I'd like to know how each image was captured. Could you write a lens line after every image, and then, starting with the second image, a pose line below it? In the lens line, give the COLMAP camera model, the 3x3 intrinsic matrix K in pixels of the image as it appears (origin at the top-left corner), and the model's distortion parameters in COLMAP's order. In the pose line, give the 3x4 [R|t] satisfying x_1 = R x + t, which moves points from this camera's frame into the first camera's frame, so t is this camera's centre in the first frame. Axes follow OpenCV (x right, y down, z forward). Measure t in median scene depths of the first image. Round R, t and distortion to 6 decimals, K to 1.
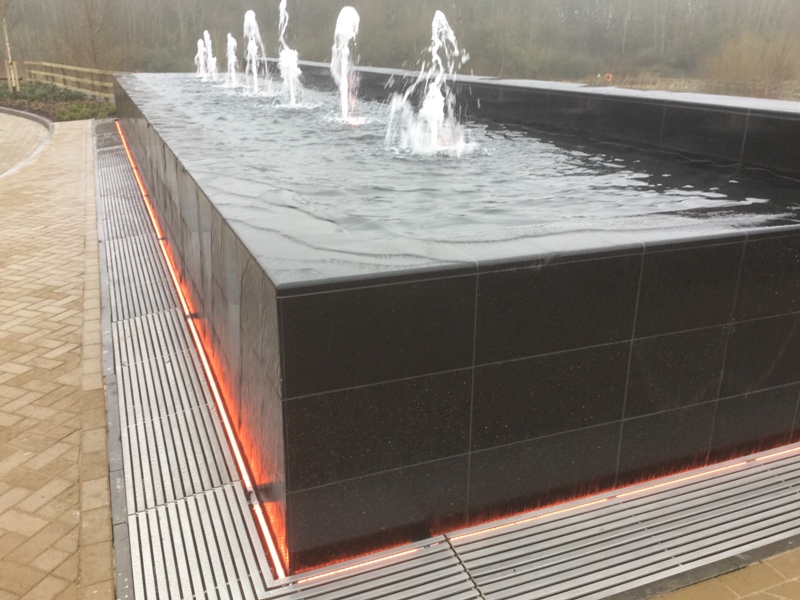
lens RADIAL K [[707.2, 0, 400.0], [0, 707.2, 300.0], [0, 0, 1]] dist [0.070783, -0.114929]
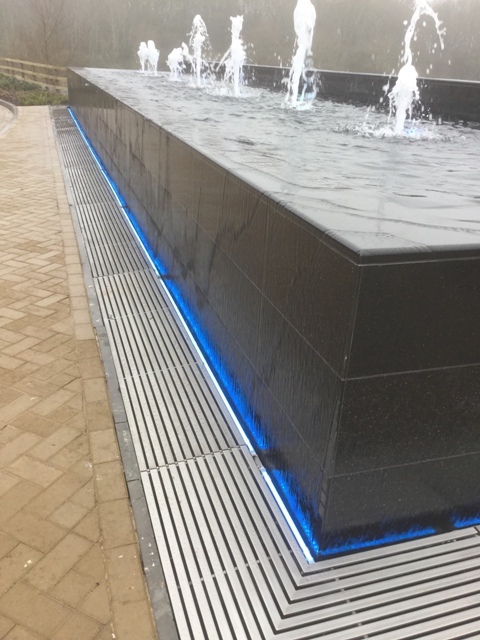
lens RADIAL K [[565.8, 0, 240.0], [0, 565.8, 320.0], [0, 0, 1]] dist [0.070783, -0.114929]
pose [[0.996037, 0.073757, -0.049692, -0.150857], [-0.069578, 0.994271, 0.081143, 0.011307], [0.055392, -0.077364, 0.995463, 0.161001]]
